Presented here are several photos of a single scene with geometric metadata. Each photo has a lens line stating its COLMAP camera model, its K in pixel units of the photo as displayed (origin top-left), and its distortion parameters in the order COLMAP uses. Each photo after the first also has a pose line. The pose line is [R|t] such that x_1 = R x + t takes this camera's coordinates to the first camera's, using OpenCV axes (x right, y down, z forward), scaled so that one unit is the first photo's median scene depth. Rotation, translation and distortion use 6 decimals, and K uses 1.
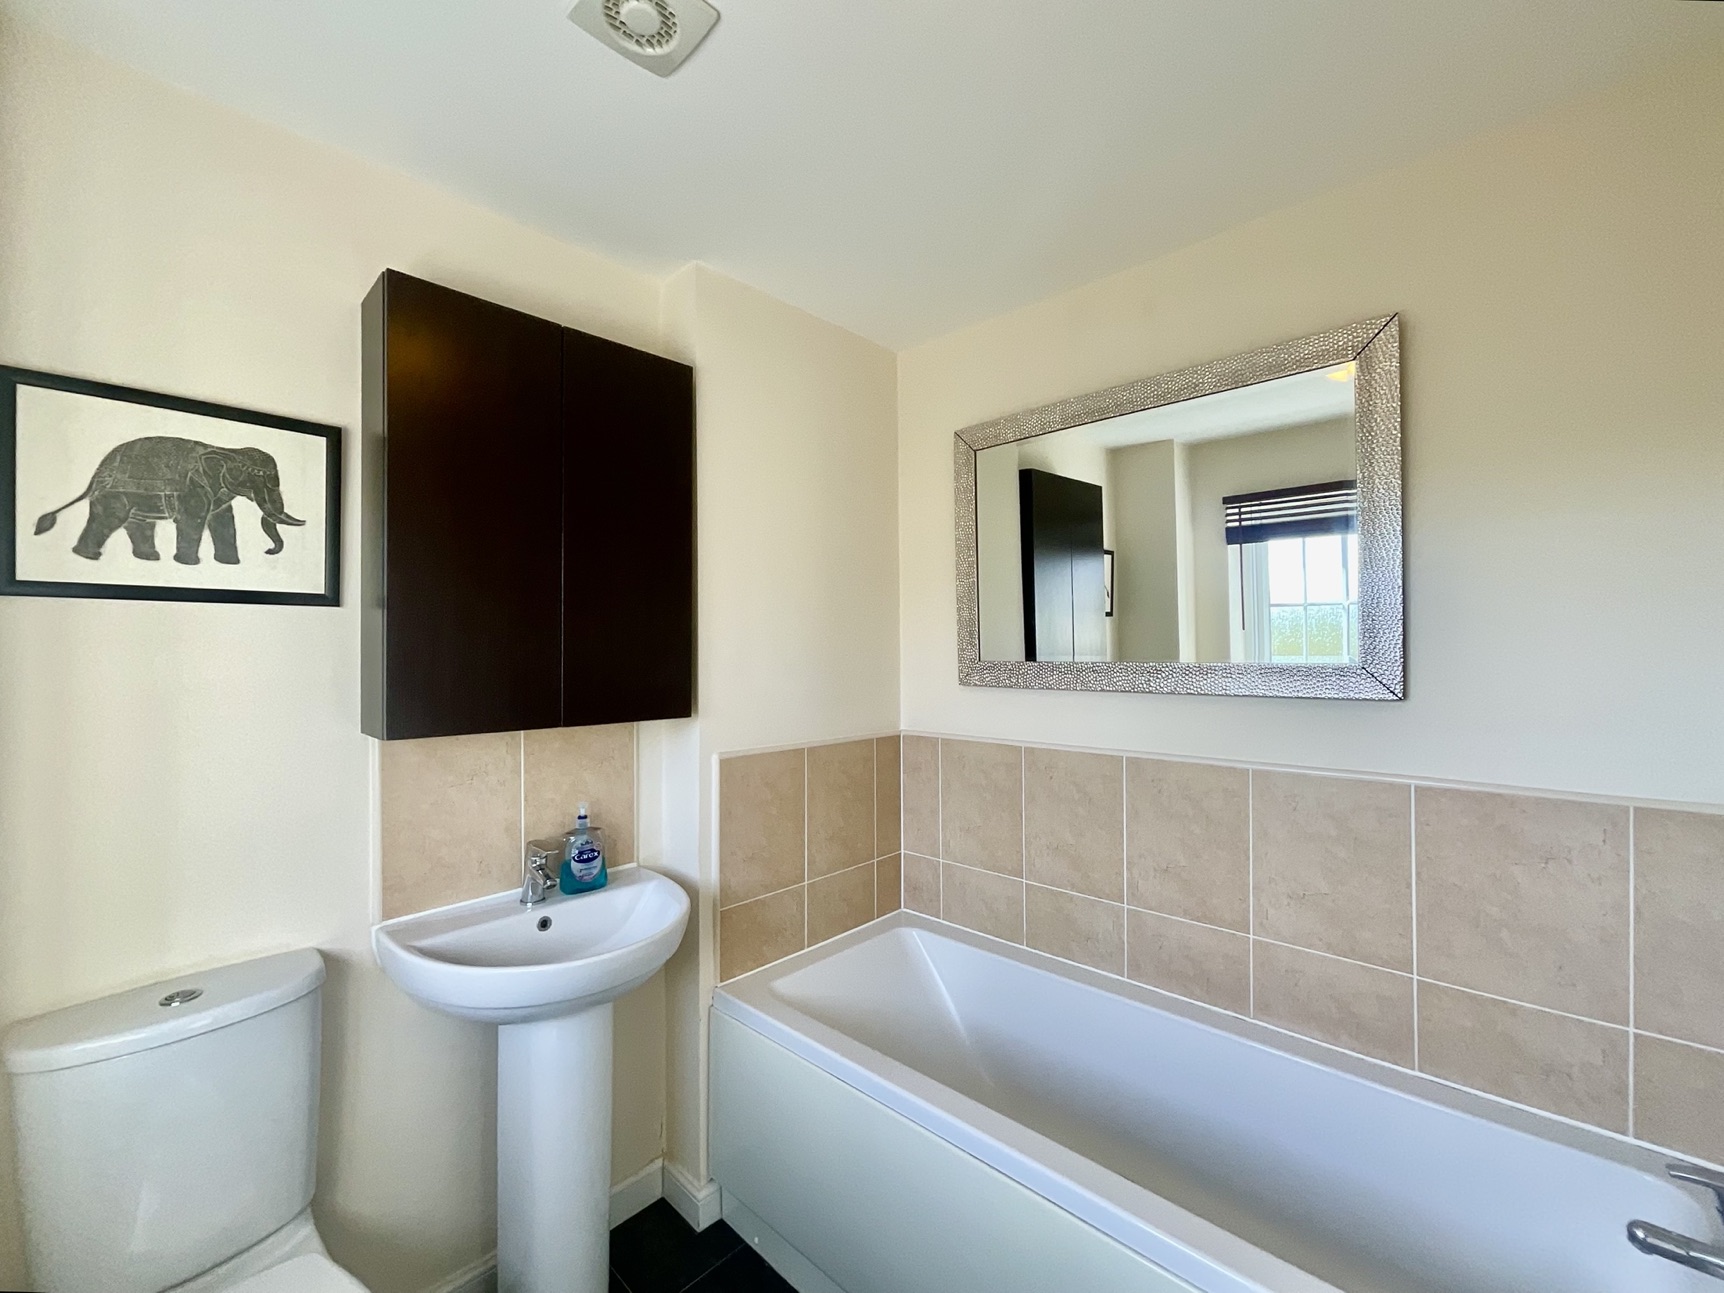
lens RADIAL K [[706.9, 0, 862.0], [0, 706.9, 646.5], [0, 0, 1]] dist [0.001404, 0.000246]
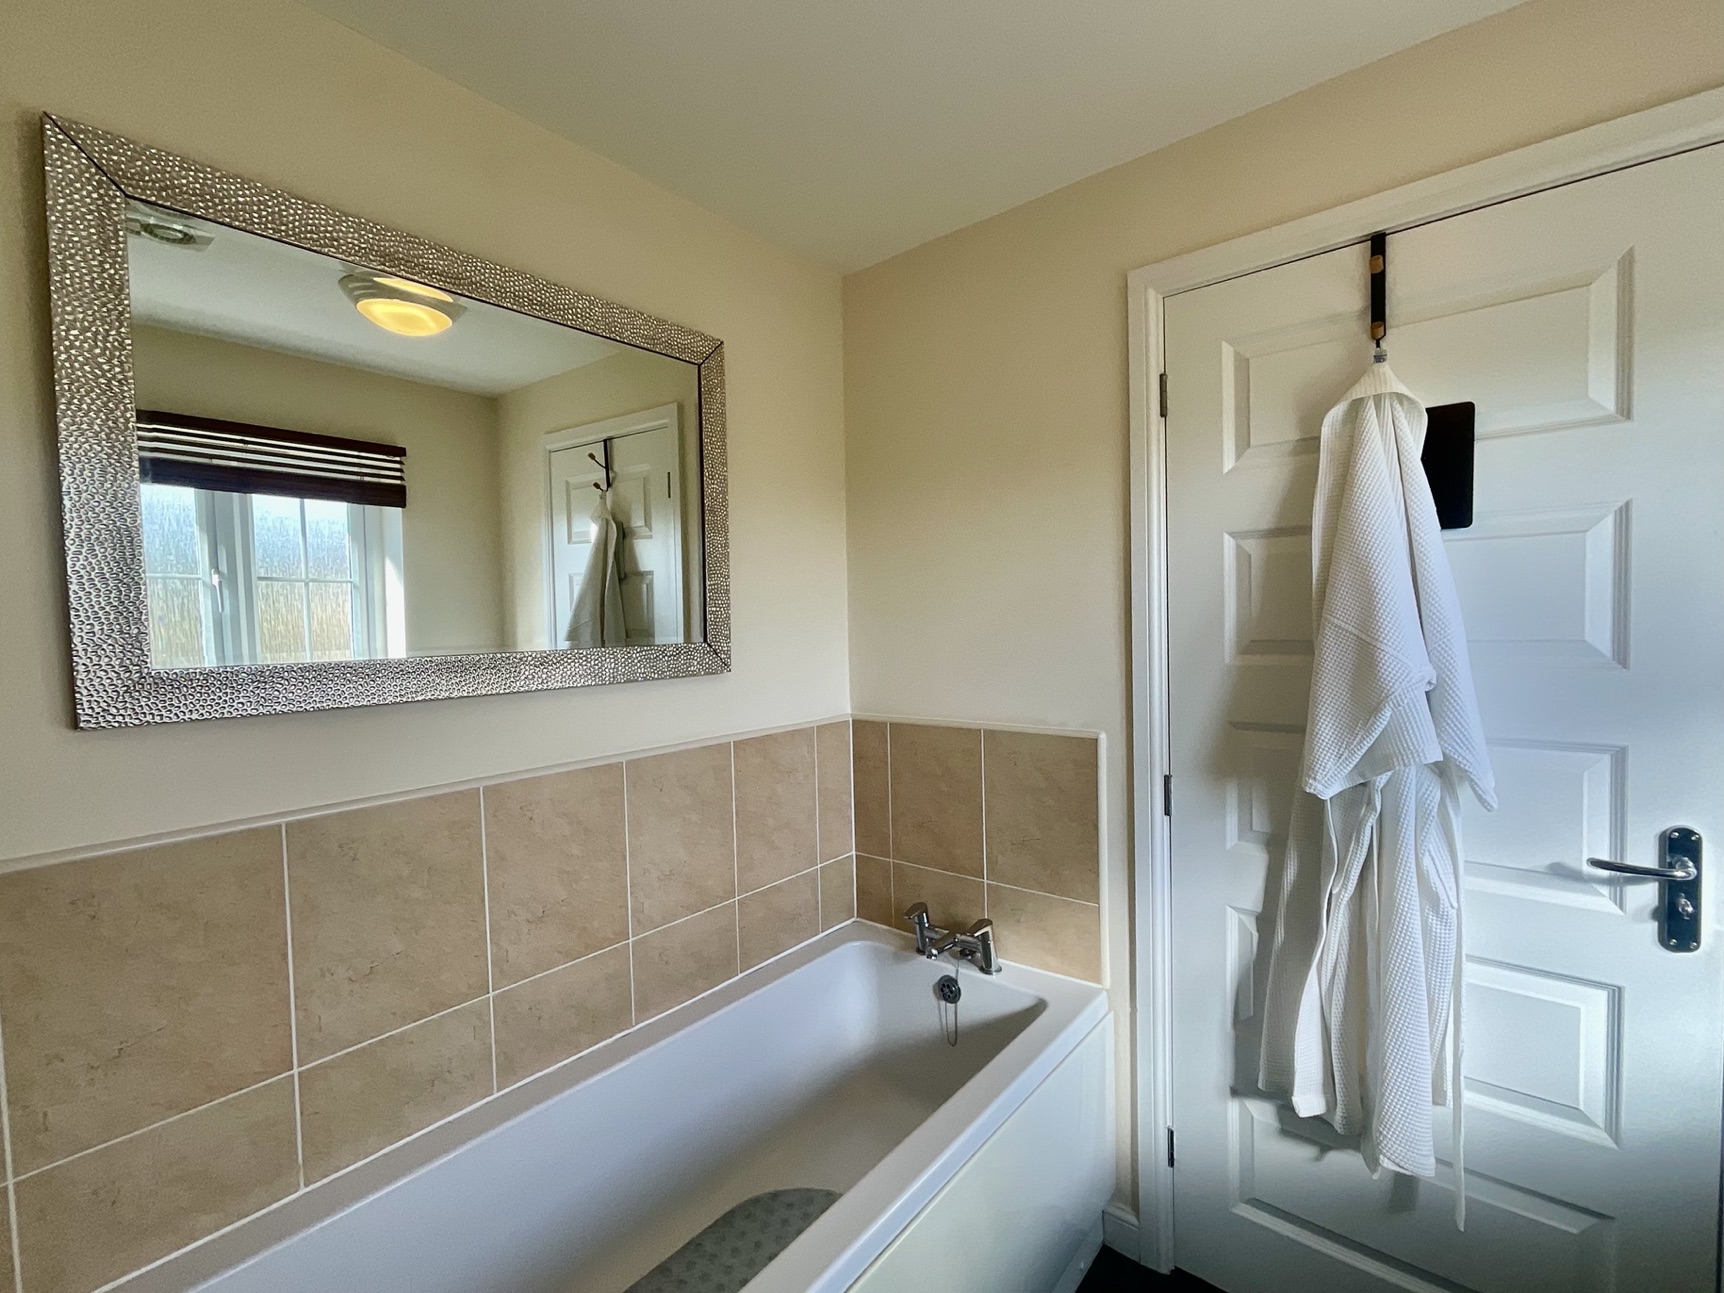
lens RADIAL K [[734.0, 0, 862.0], [0, 734.0, 646.5], [0, 0, 1]] dist [-0.000339, 0.000071]
pose [[-0.053571, -0.024453, 0.998265, -0.394789], [0.016505, 0.999542, 0.025370, 0.005411], [-0.998428, 0.017835, -0.053143, 0.696592]]
